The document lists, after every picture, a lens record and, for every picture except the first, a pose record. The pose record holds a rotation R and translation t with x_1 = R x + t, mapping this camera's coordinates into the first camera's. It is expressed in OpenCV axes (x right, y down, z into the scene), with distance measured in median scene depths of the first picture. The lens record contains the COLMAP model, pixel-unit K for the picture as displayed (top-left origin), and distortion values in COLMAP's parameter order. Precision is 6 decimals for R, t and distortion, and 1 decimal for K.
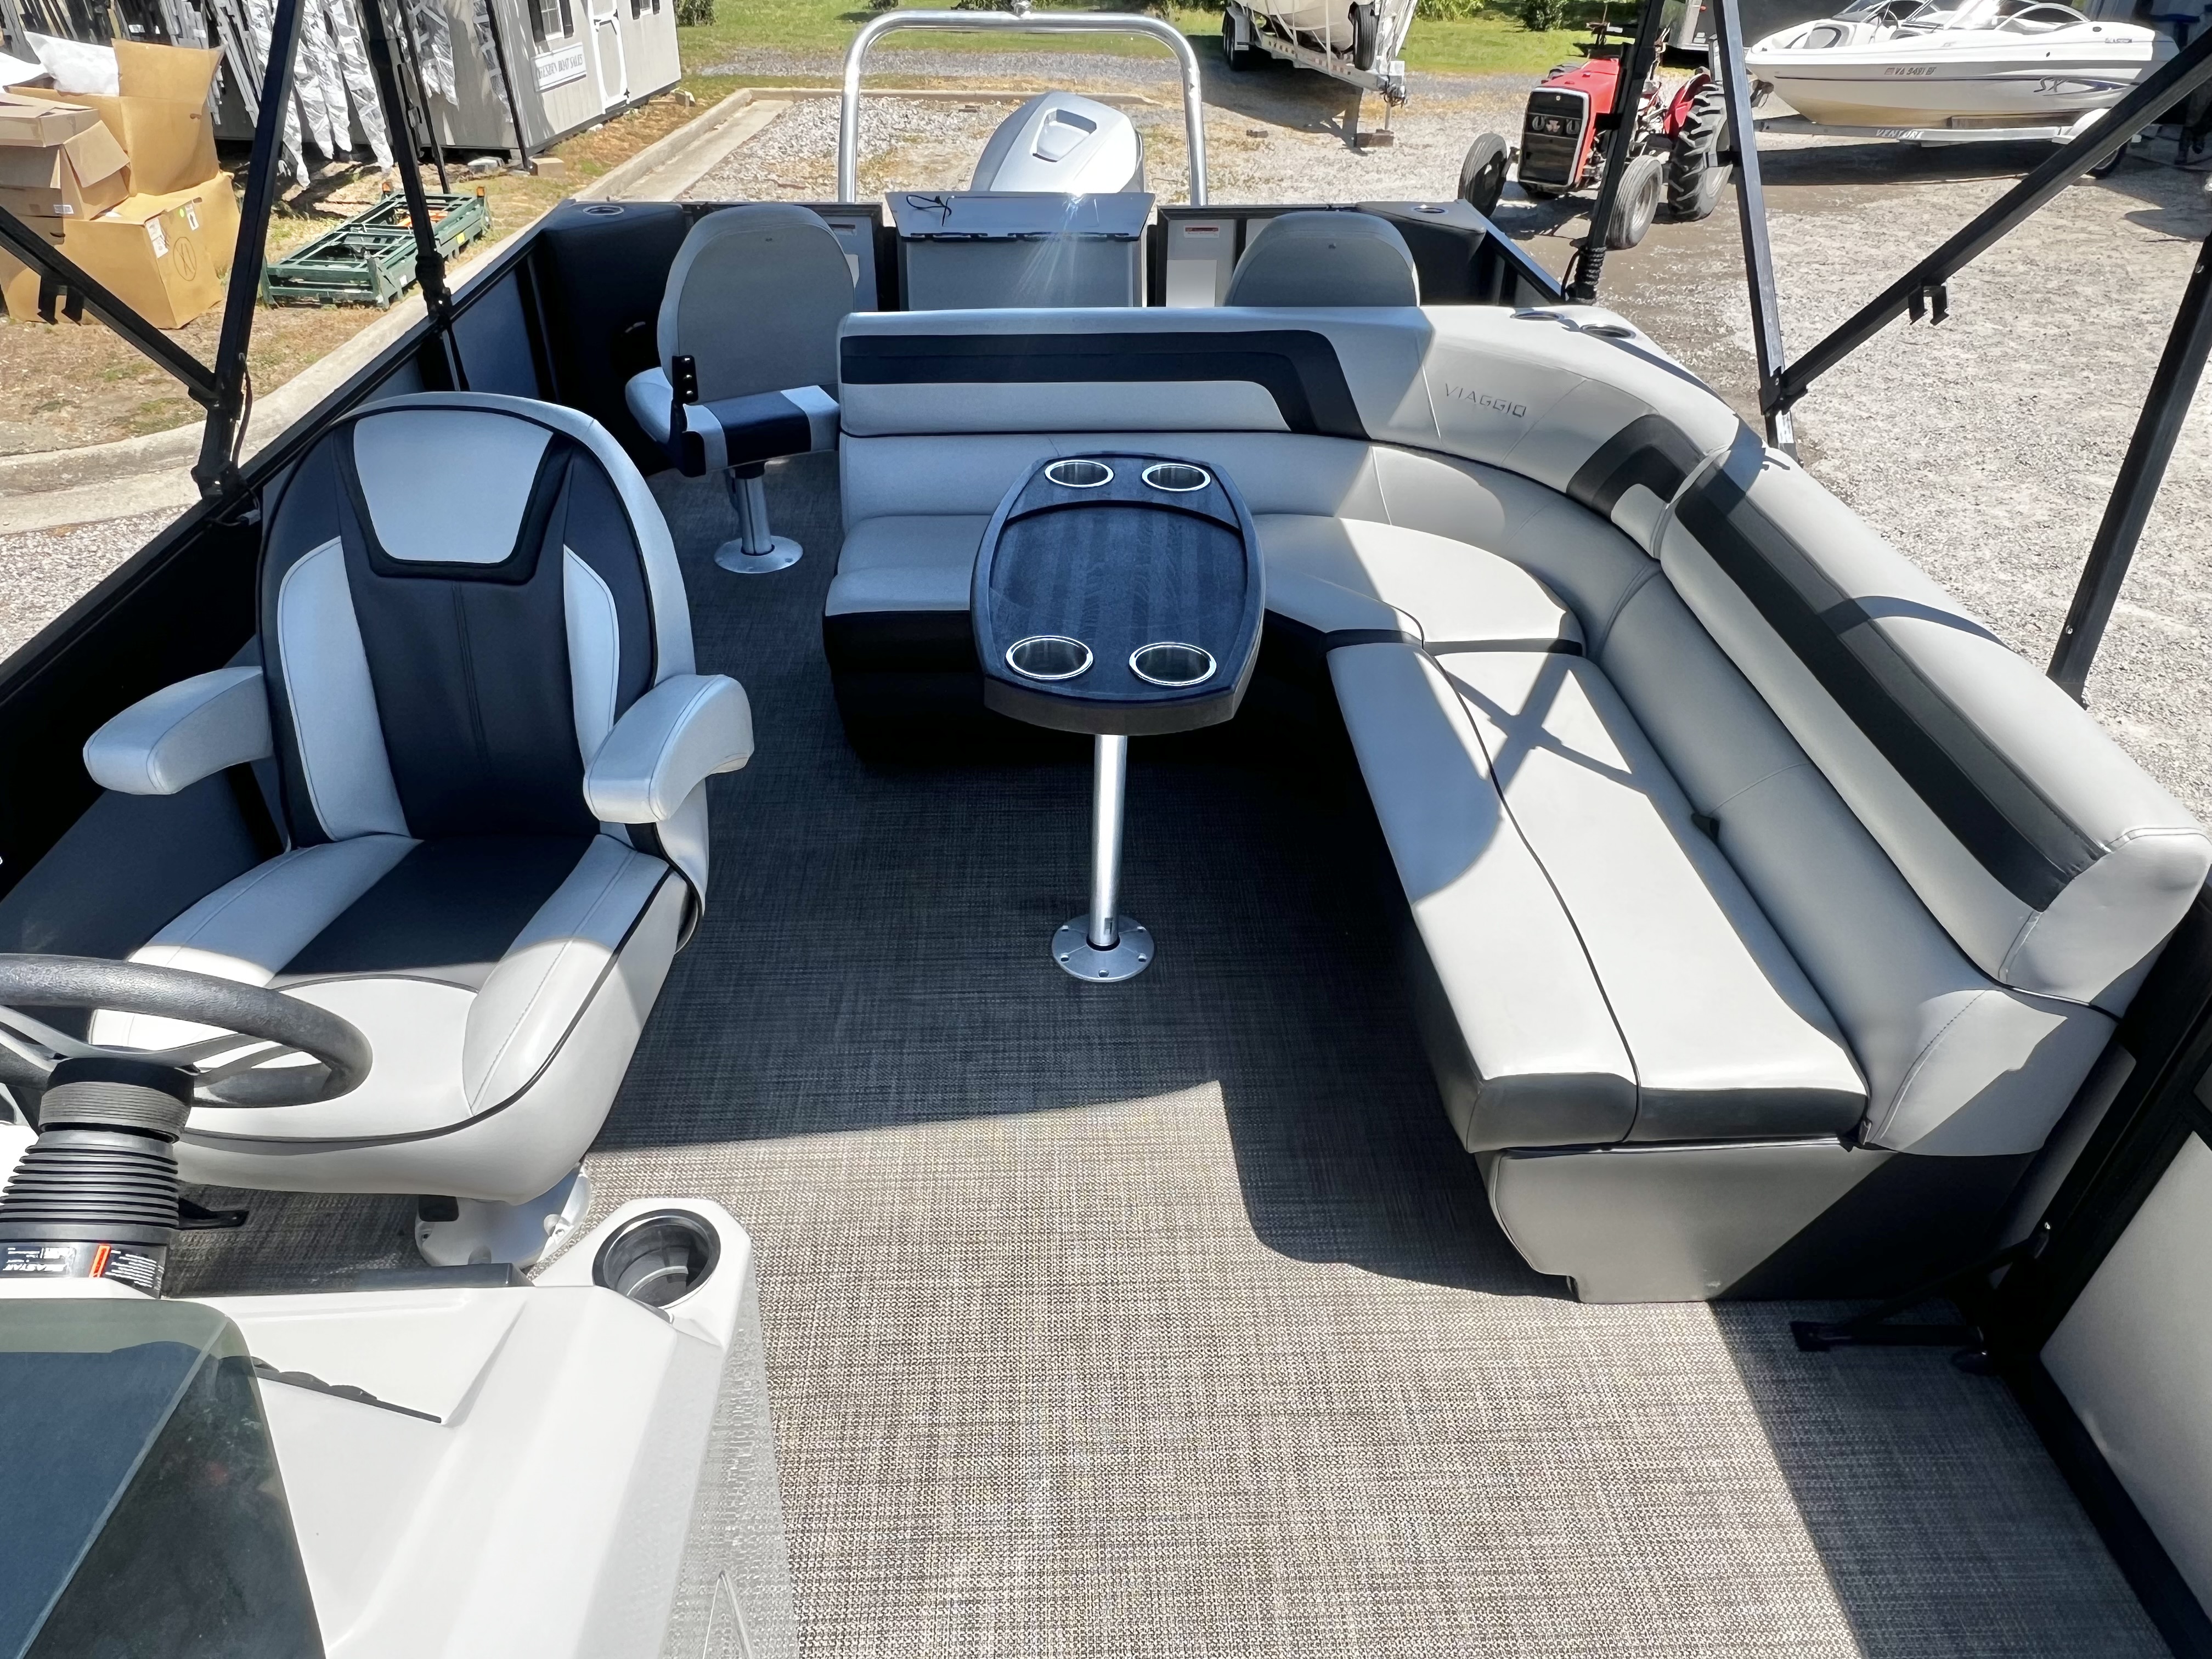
lens RADIAL K [[1460.4, 0, 1107.1], [0, 1460.4, 827.4], [0, 0, 1]] dist [-0.011115, 0.007262]
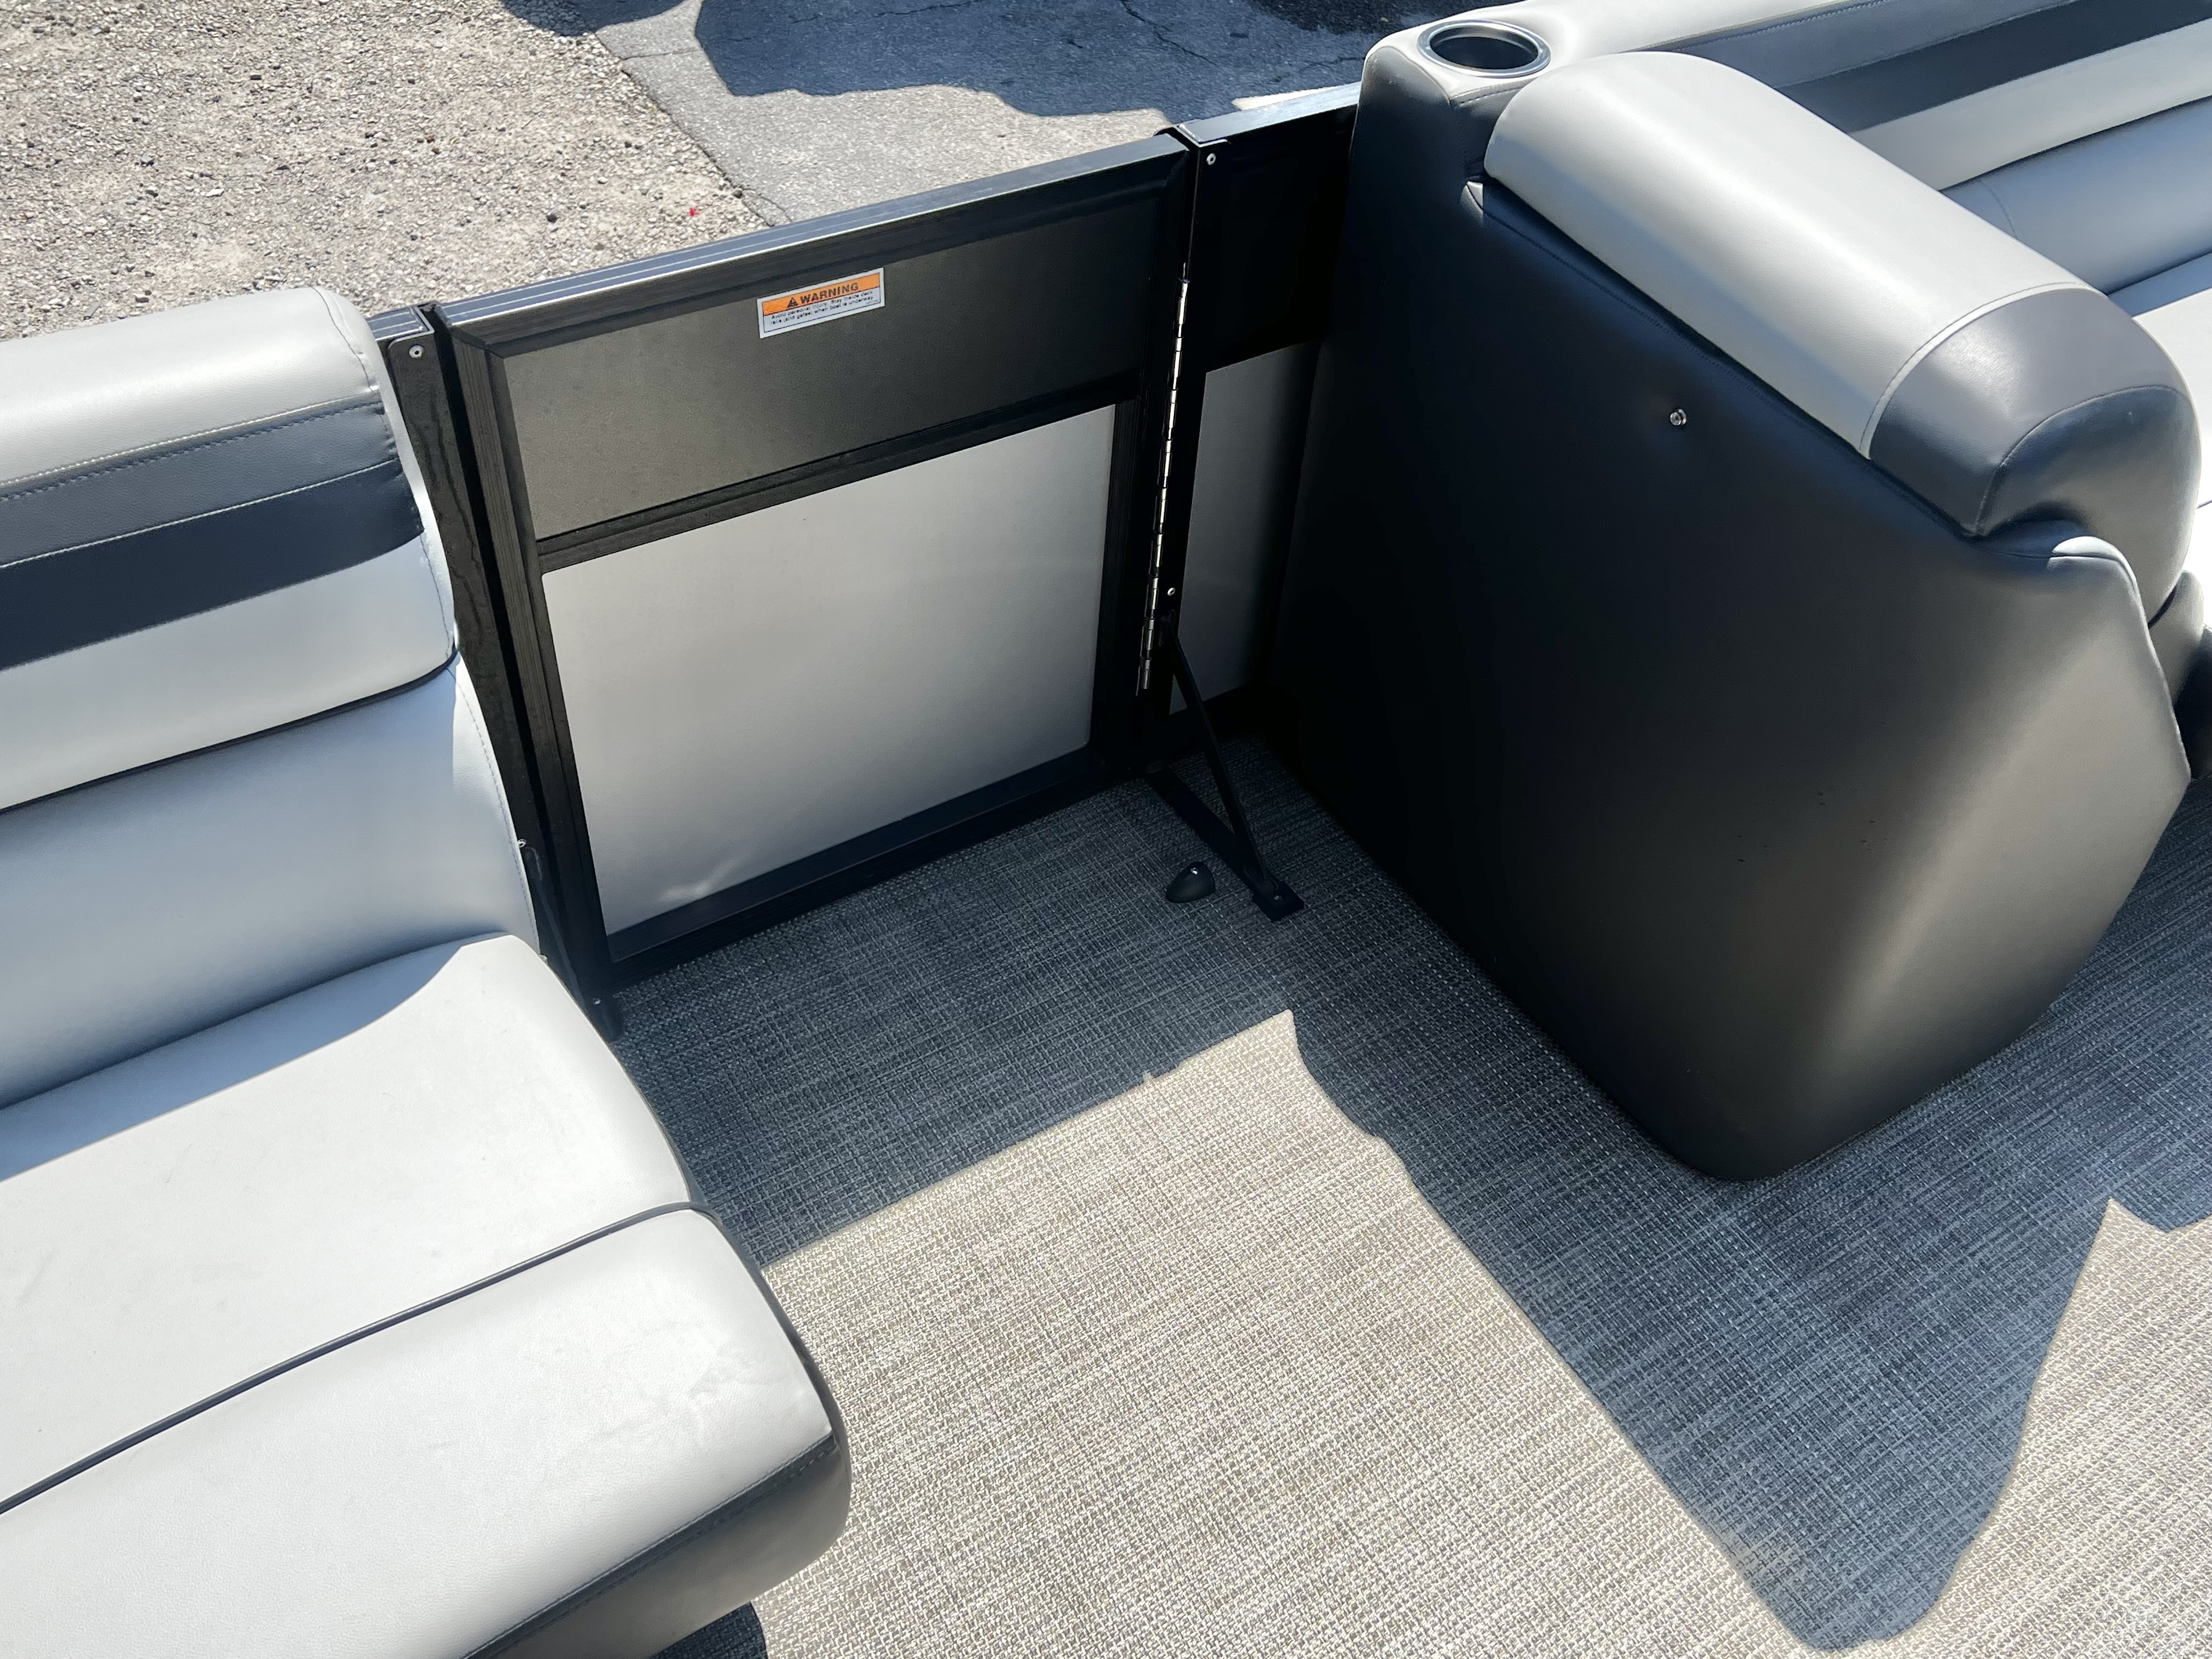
lens RADIAL K [[1959.8, 0, 1143.5], [0, 1959.8, 807.5], [0, 0, 1]] dist [0.048004, -0.054597]
pose [[-0.512878, -0.638633, 0.573675, -0.010182], [0.429889, 0.387370, 0.815561, -0.114327], [-0.743069, 0.664900, 0.075868, 0.214059]]
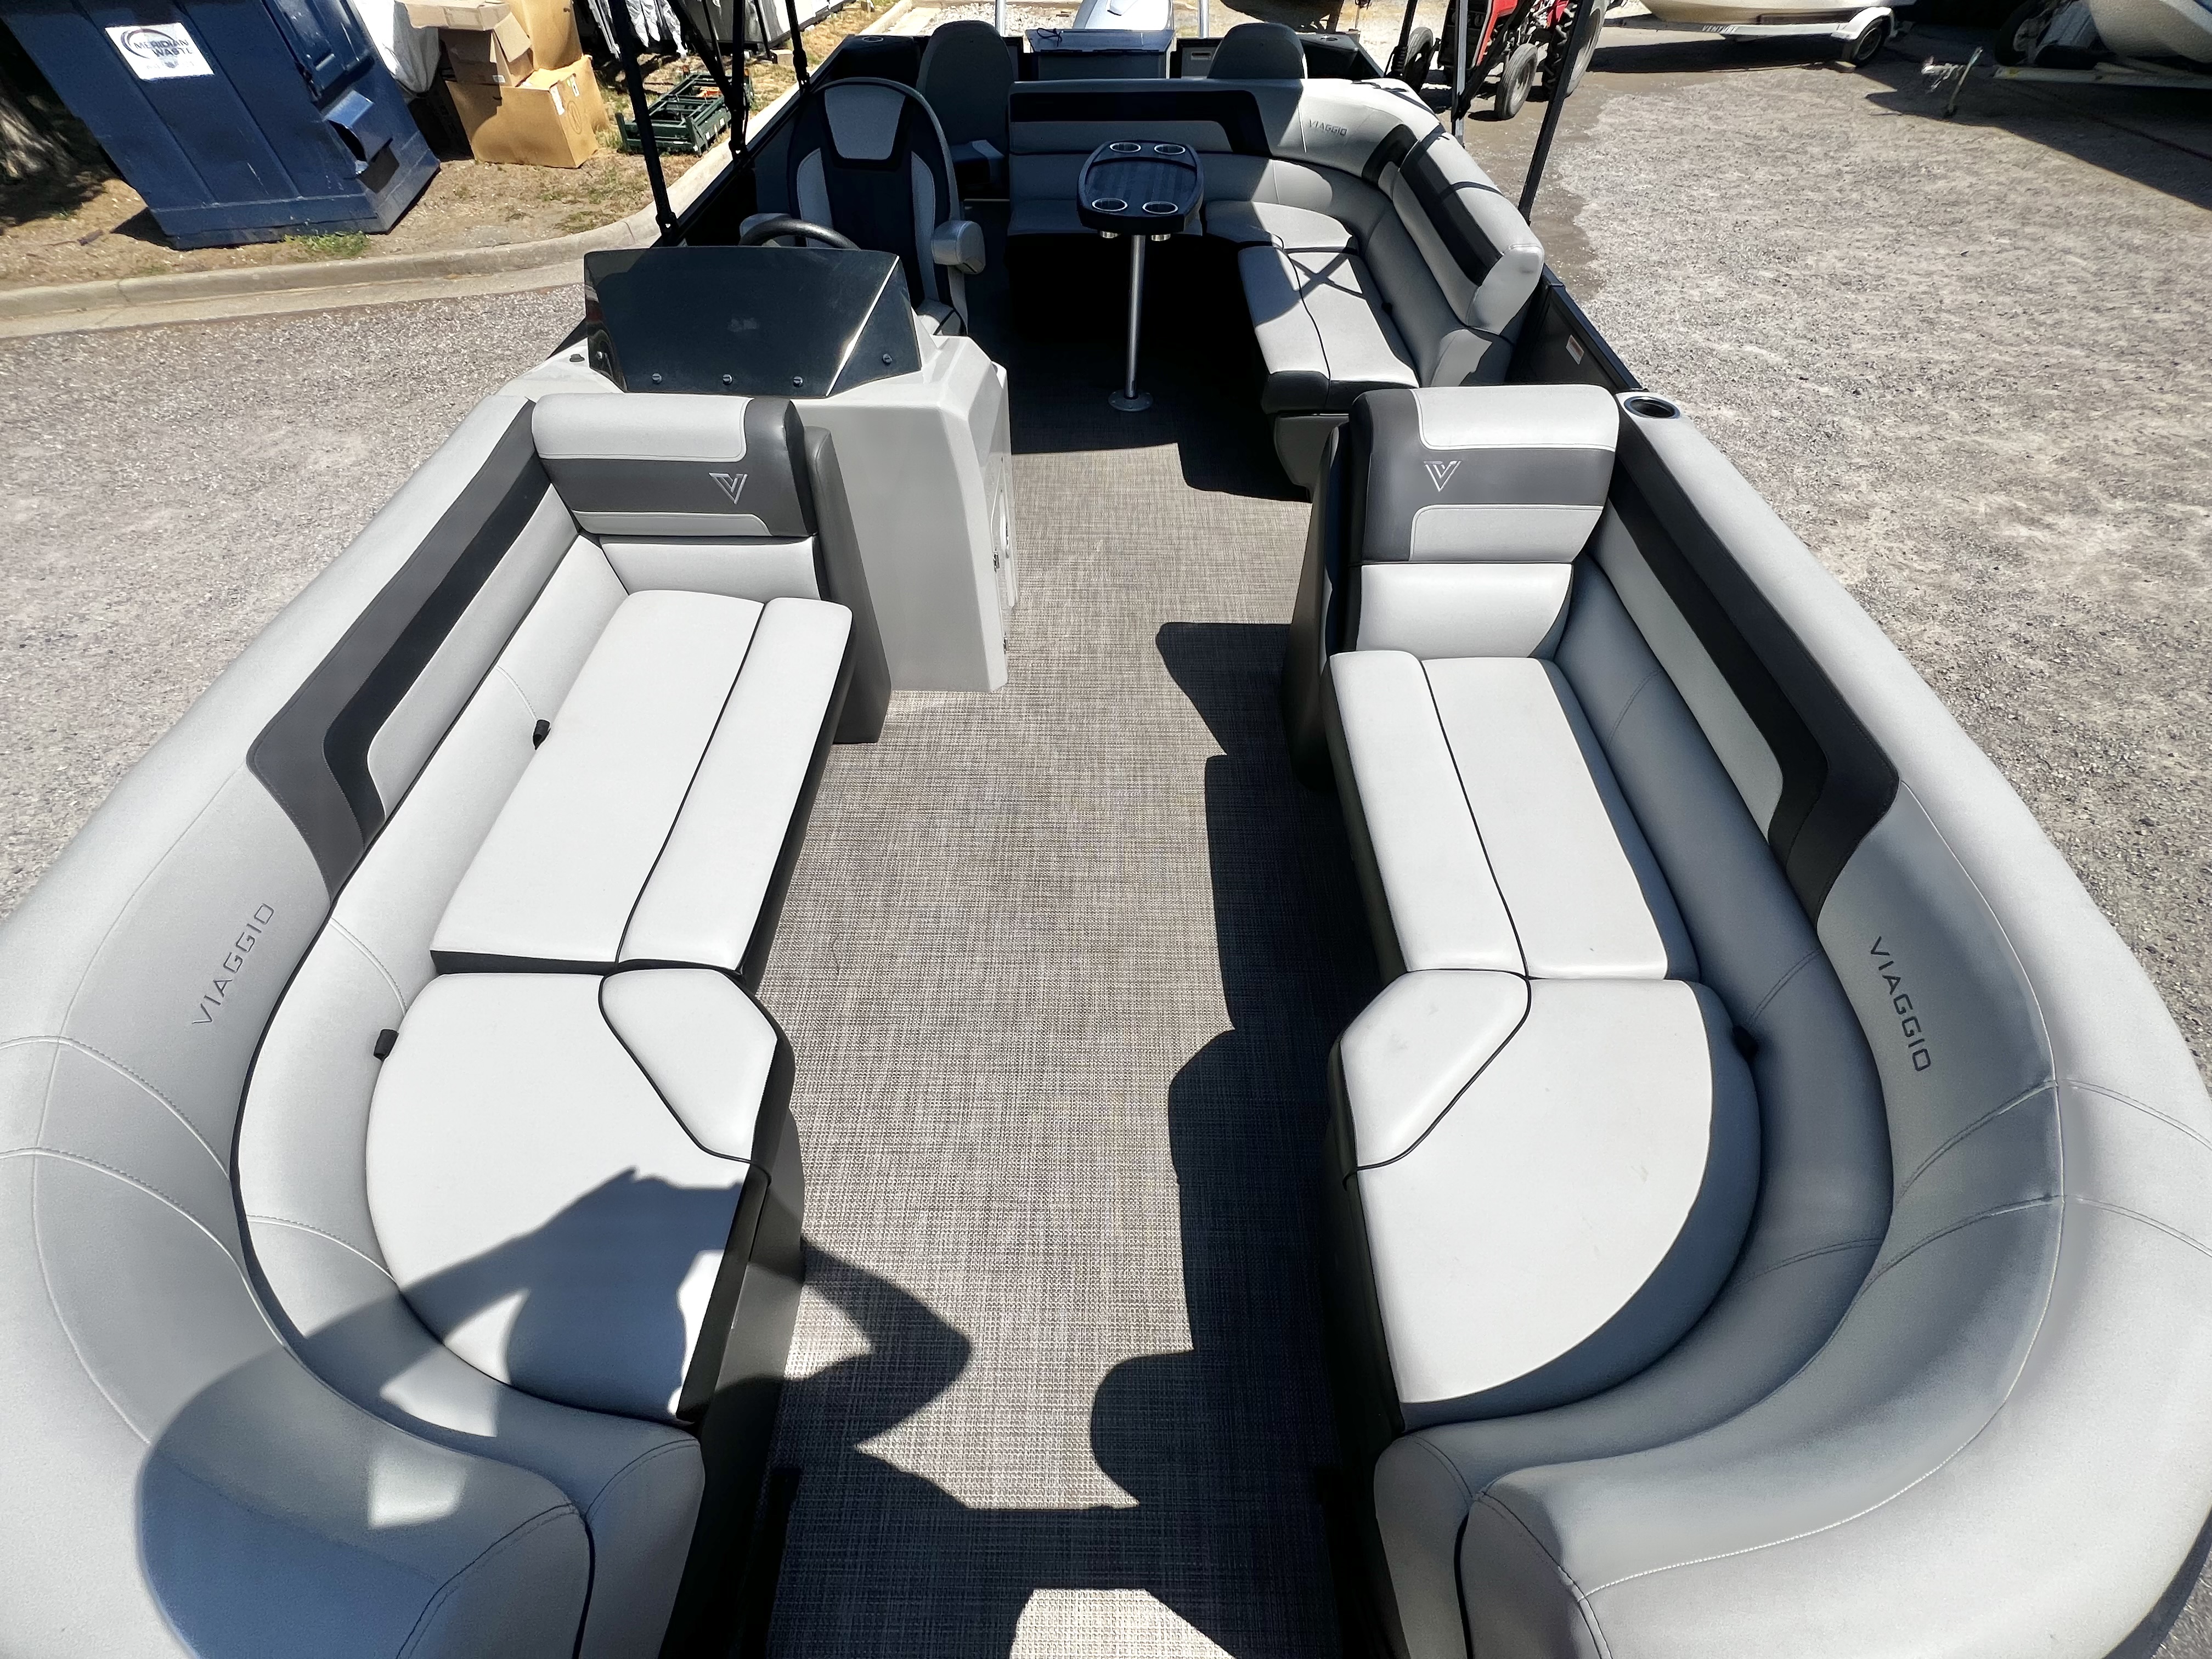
lens RADIAL K [[891.5, 0, 1104.0], [0, 891.5, 828.6], [0, 0, 1]] dist [-0.000136, -0.000852]
pose [[0.998762, 0.031231, -0.038717, 0.013202], [-0.019527, 0.962015, 0.272298, 0.153936], [0.045751, -0.271205, 0.961434, -0.230734]]
